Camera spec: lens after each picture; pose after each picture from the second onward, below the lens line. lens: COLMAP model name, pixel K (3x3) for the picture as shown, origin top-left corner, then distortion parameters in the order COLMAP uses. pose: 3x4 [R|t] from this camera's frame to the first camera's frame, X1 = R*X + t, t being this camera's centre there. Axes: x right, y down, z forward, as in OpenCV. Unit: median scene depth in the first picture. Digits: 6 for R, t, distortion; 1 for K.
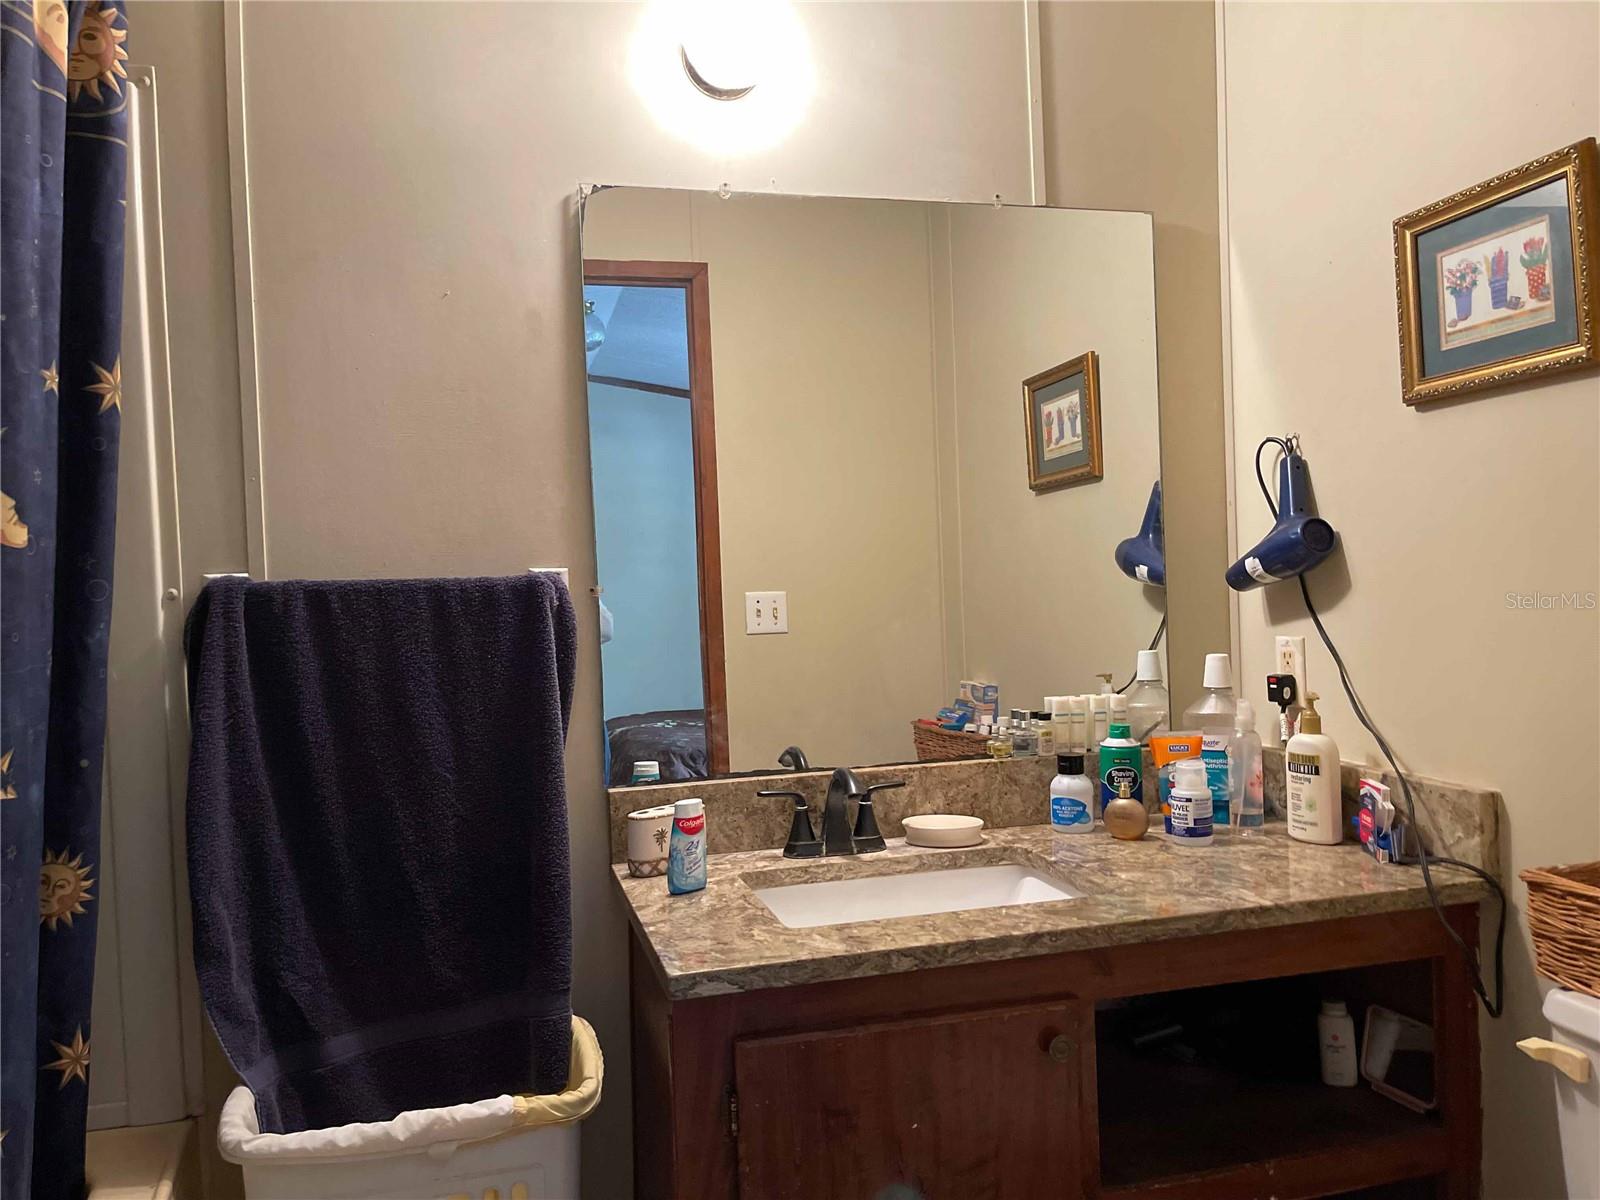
lens RADIAL K [[1208.1, 0, 814.6], [0, 1208.1, 594.2], [0, 0, 1]] dist [0.057680, -0.084590]
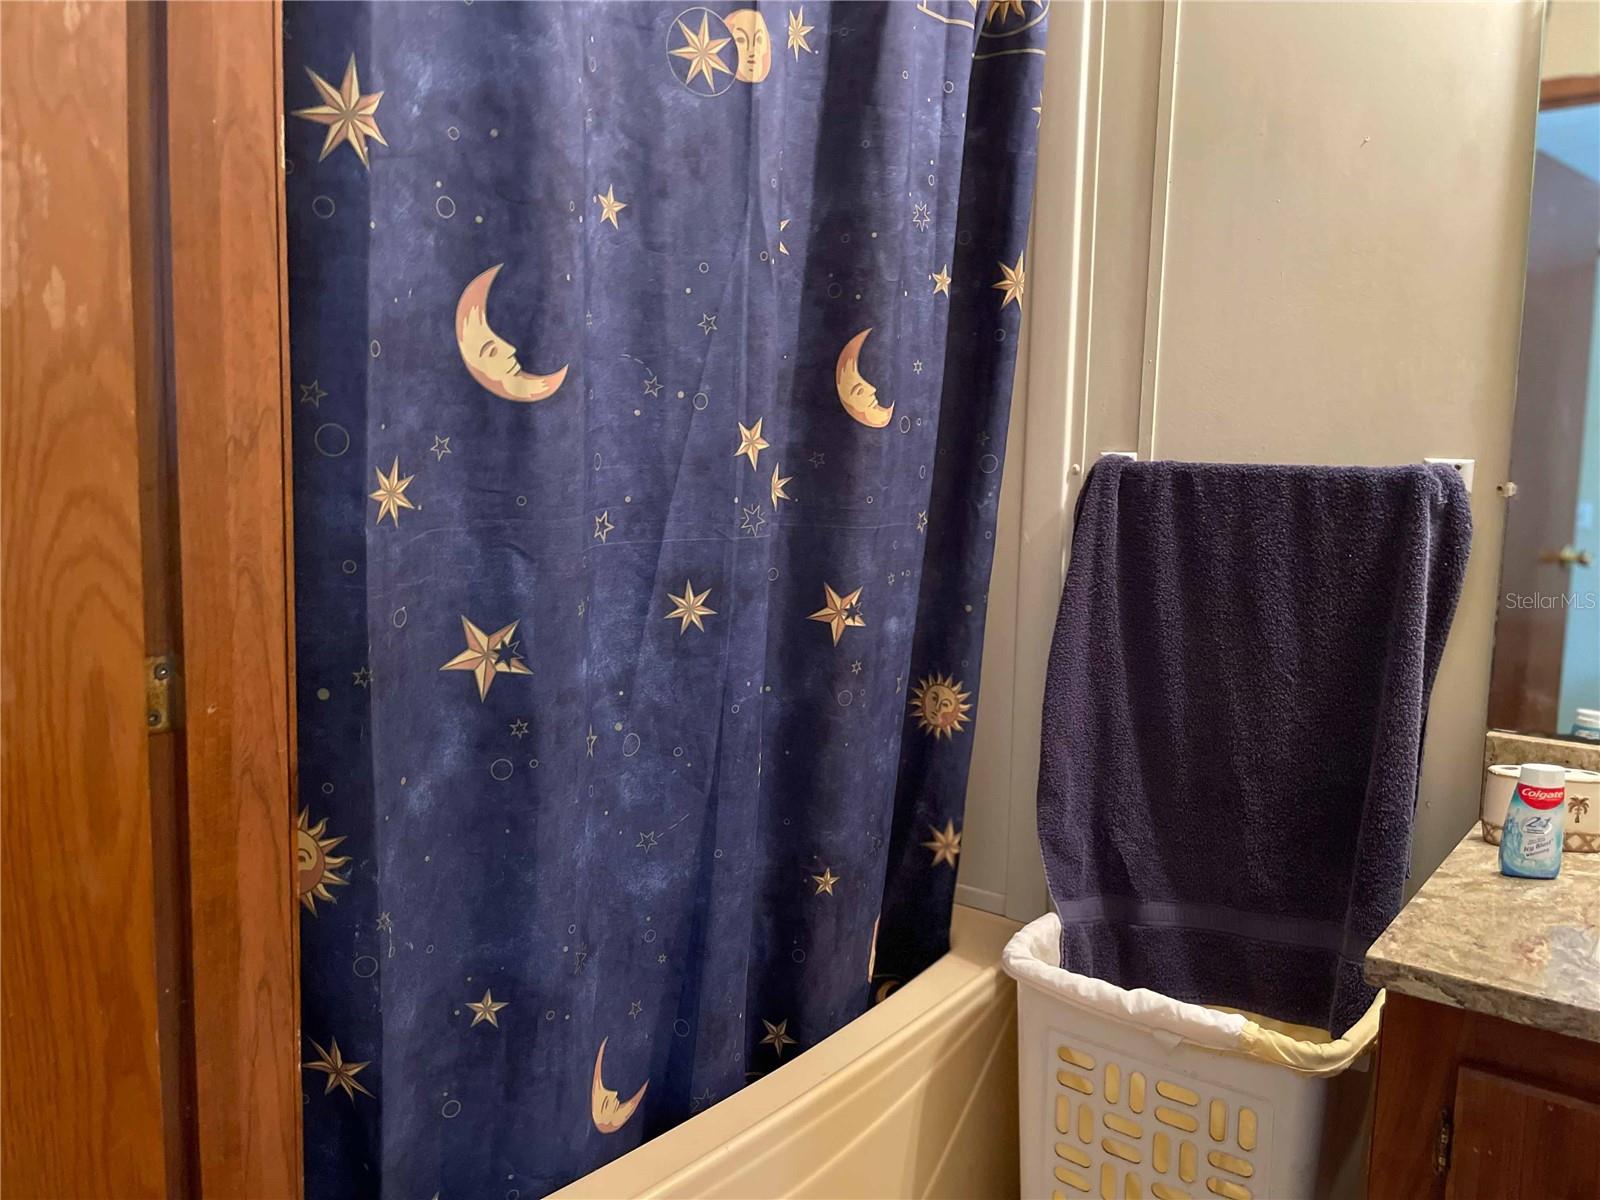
lens RADIAL K [[1208.1, 0, 806.5], [0, 1208.1, 597.6], [0, 0, 1]] dist [0.057680, -0.084590]
pose [[0.592305, 0.133555, -0.794568, 0.247735], [-0.048169, 0.990272, 0.130543, -0.018835], [0.804273, -0.039048, 0.592976, 0.169152]]
